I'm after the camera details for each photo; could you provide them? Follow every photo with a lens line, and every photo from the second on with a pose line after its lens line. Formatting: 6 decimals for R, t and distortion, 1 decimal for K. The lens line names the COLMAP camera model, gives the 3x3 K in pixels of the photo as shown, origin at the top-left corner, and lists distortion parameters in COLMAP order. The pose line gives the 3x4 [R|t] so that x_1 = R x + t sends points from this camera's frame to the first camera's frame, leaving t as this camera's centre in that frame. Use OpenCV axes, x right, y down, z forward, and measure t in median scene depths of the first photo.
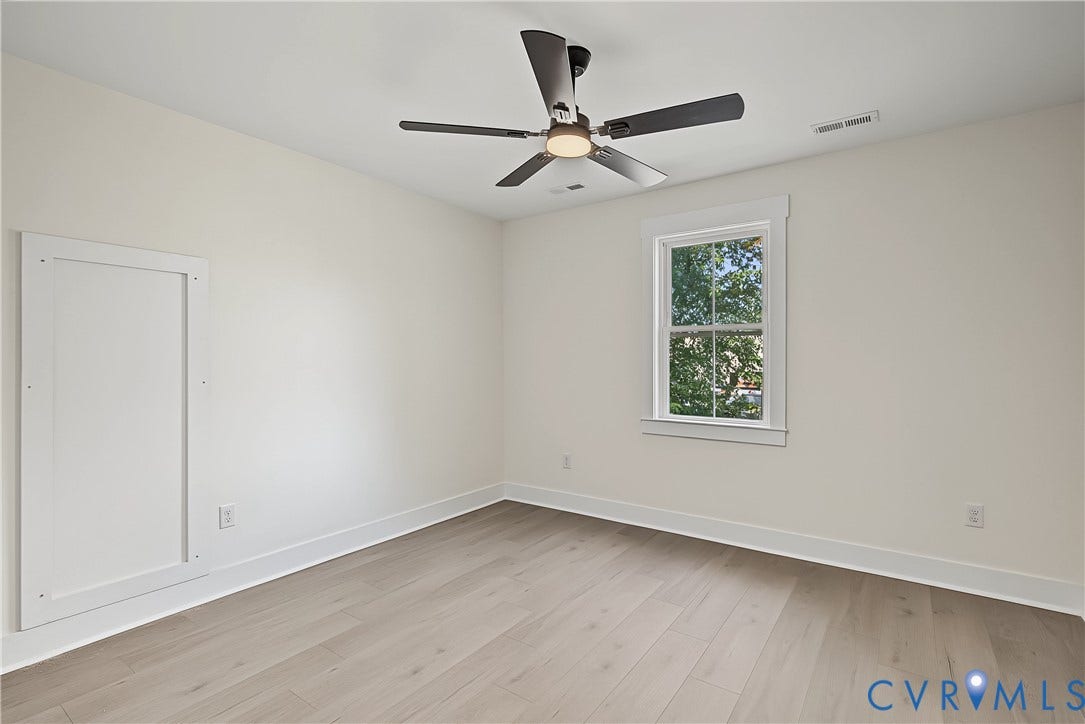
lens RADIAL K [[520.3, 0, 543.2], [0, 520.3, 356.9], [0, 0, 1]] dist [-0.000070, 0.000168]
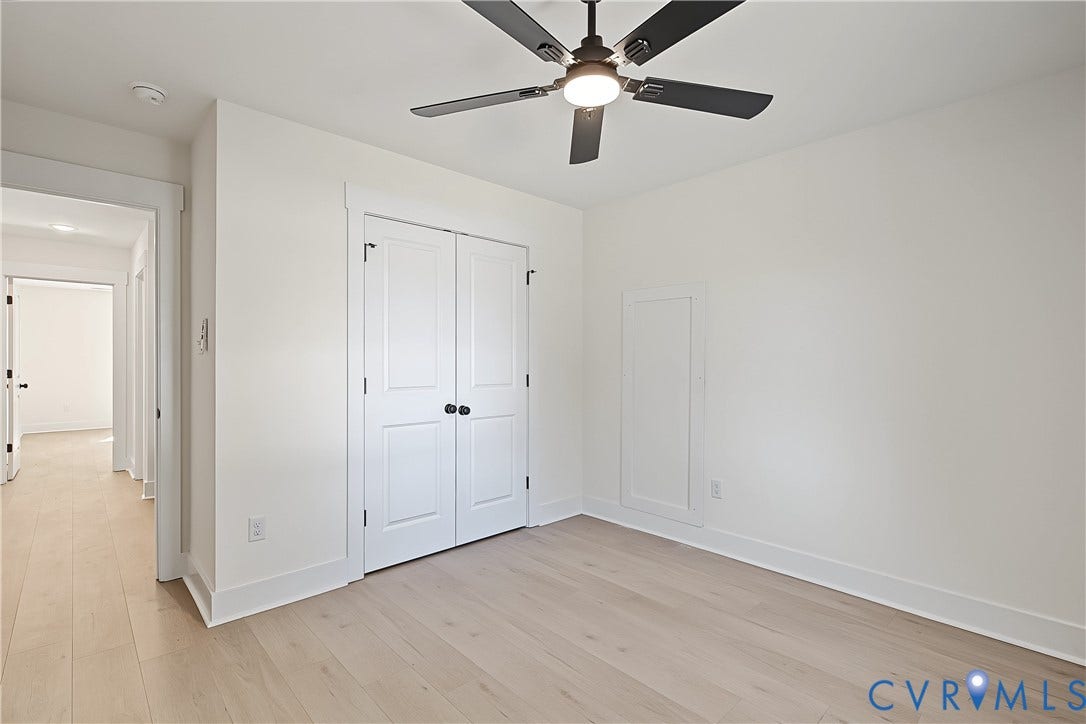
lens RADIAL K [[497.0, 0, 547.0], [0, 497.0, 366.7], [0, 0, 1]] dist [0.000134, 0.000146]
pose [[-0.184816, 0.022578, -0.982514, 0.673171], [0.001042, 0.999740, 0.022777, -0.014307], [0.982773, 0.003186, -0.184791, 0.888812]]
